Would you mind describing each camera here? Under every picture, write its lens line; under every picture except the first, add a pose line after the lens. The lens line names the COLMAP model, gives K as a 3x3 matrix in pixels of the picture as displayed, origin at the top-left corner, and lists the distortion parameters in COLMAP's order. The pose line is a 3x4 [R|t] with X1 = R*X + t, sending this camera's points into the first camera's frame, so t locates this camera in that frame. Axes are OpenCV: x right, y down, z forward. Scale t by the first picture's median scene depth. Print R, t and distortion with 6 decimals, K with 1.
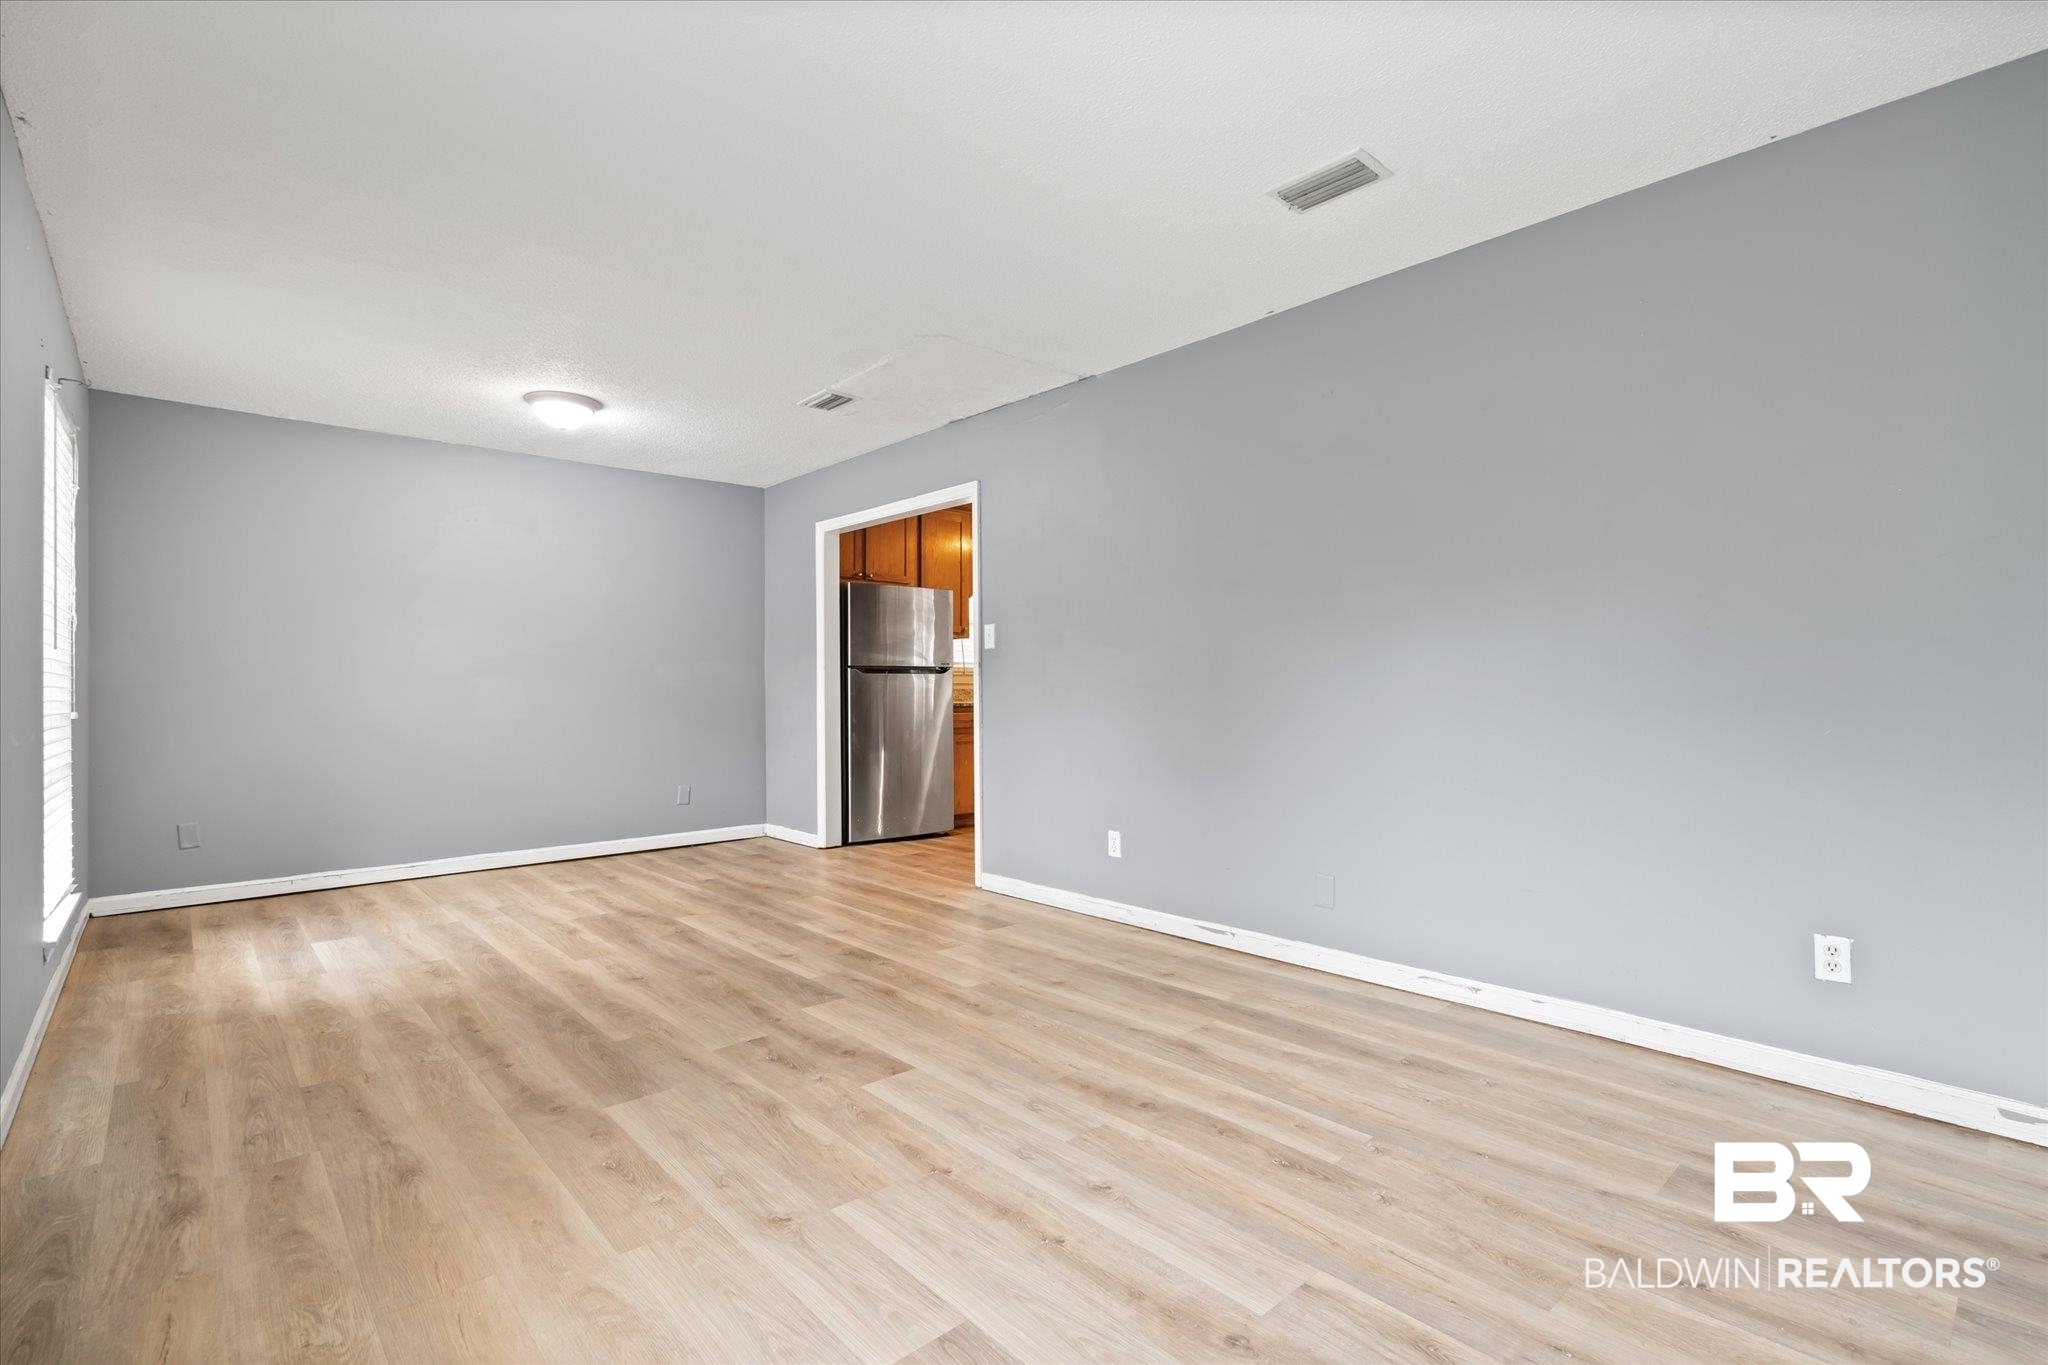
lens RADIAL K [[944.7, 0, 1027.1], [0, 944.7, 668.2], [0, 0, 1]] dist [0.000893, 0.000292]
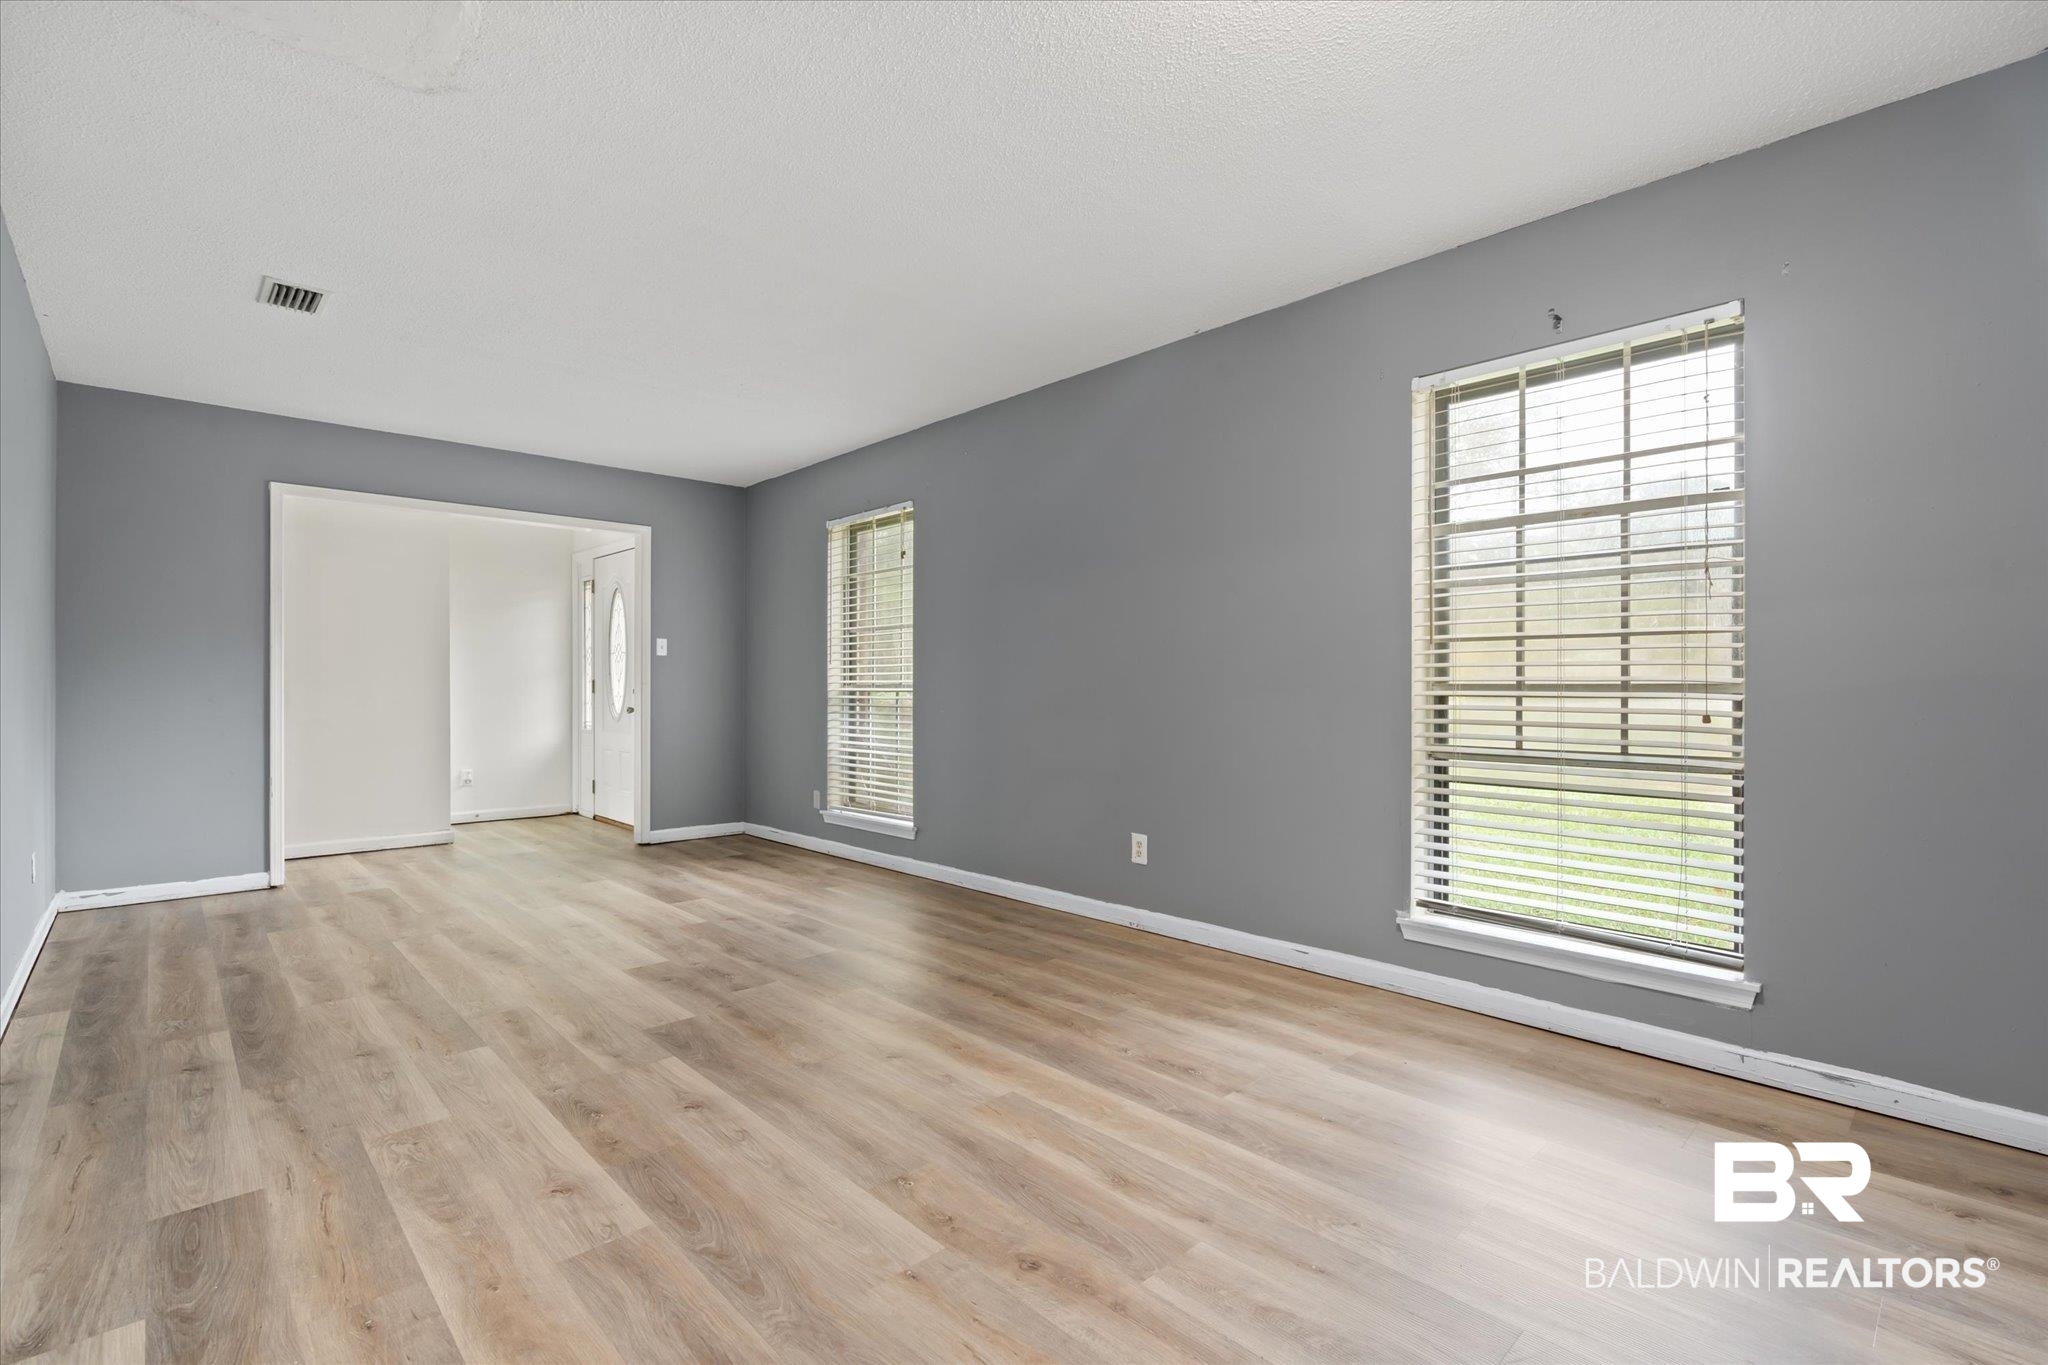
lens RADIAL K [[925.9, 0, 1031.9], [0, 925.9, 678.1], [0, 0, 1]] dist [-0.013394, -0.000163]
pose [[-0.999629, 0.005147, -0.026746, -0.567143], [0.005930, 0.999554, -0.029280, 0.042824], [0.026584, -0.029428, -0.999213, 1.985701]]
